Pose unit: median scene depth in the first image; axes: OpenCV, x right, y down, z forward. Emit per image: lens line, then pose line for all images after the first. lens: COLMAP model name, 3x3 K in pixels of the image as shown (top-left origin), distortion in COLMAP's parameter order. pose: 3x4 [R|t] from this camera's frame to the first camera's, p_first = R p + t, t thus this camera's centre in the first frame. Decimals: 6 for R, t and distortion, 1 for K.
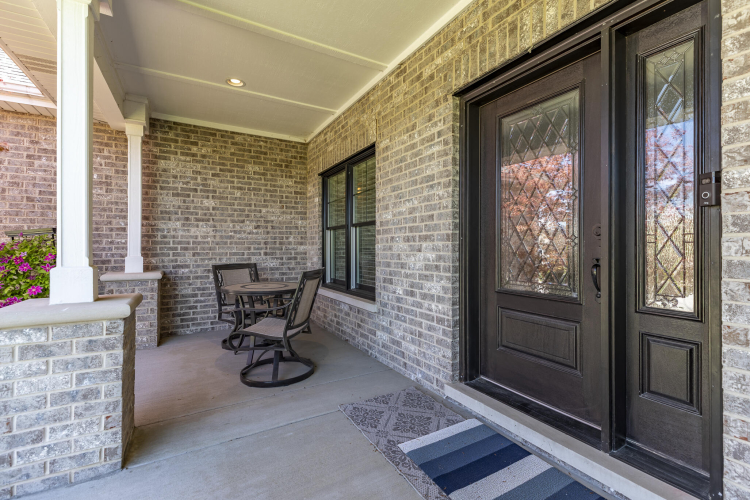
lens RADIAL K [[335.3, 0, 375.9], [0, 335.3, 246.3], [0, 0, 1]] dist [0.011500, -0.000255]
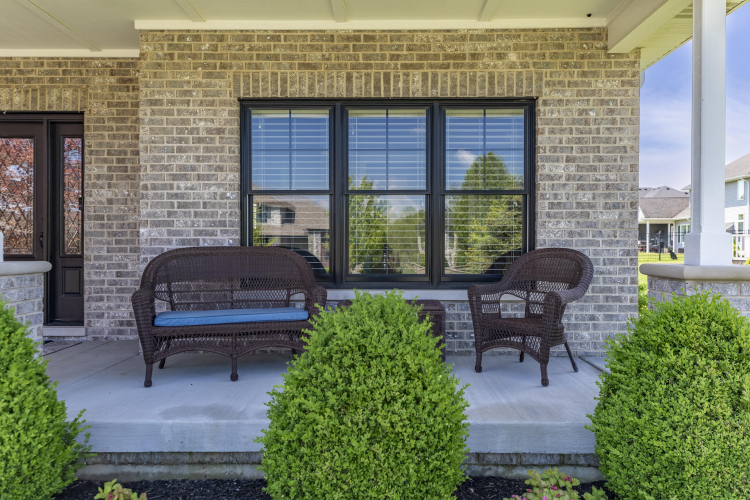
lens RADIAL K [[587.8, 0, 375.3], [0, 587.8, 245.5], [0, 0, 1]] dist [0.035577, -0.020929]
pose [[0.495731, 0.003486, 0.868469, -0.855354], [-0.006452, 0.999979, -0.000331, 0.064002], [-0.868452, -0.005439, 0.495743, -1.488307]]
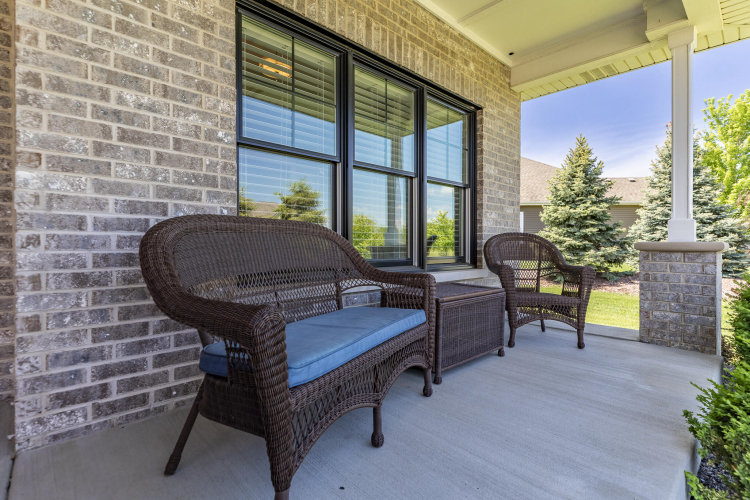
lens RADIAL K [[369.1, 0, 378.8], [0, 369.1, 248.4], [0, 0, 1]] dist [0.005387, -0.002697]
pose [[-0.266992, -0.004407, 0.963689, -0.250175], [-0.003658, 0.999987, 0.003560, 0.119418], [-0.963692, -0.002575, -0.267005, -0.293829]]
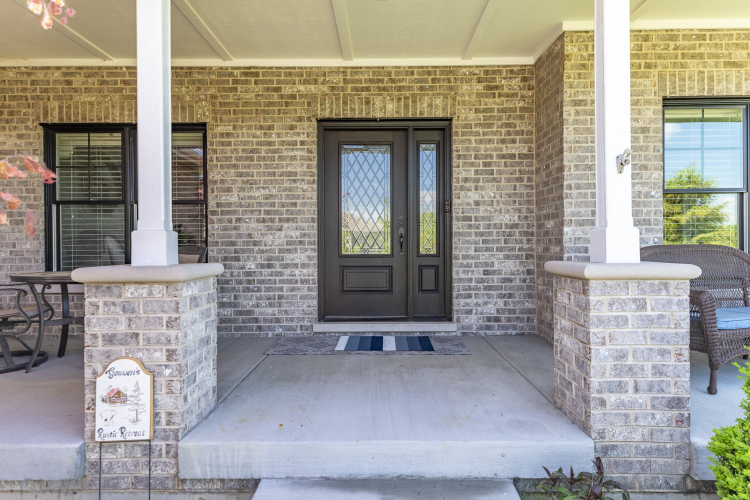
lens RADIAL K [[461.5, 0, 374.3], [0, 461.5, 246.7], [0, 0, 1]] dist [0.025460, -0.011040]
pose [[0.489431, -0.000717, 0.872042, -1.185488], [0.000736, 1.000000, 0.000410, 0.073971], [-0.872042, 0.000441, 0.489431, -0.143993]]
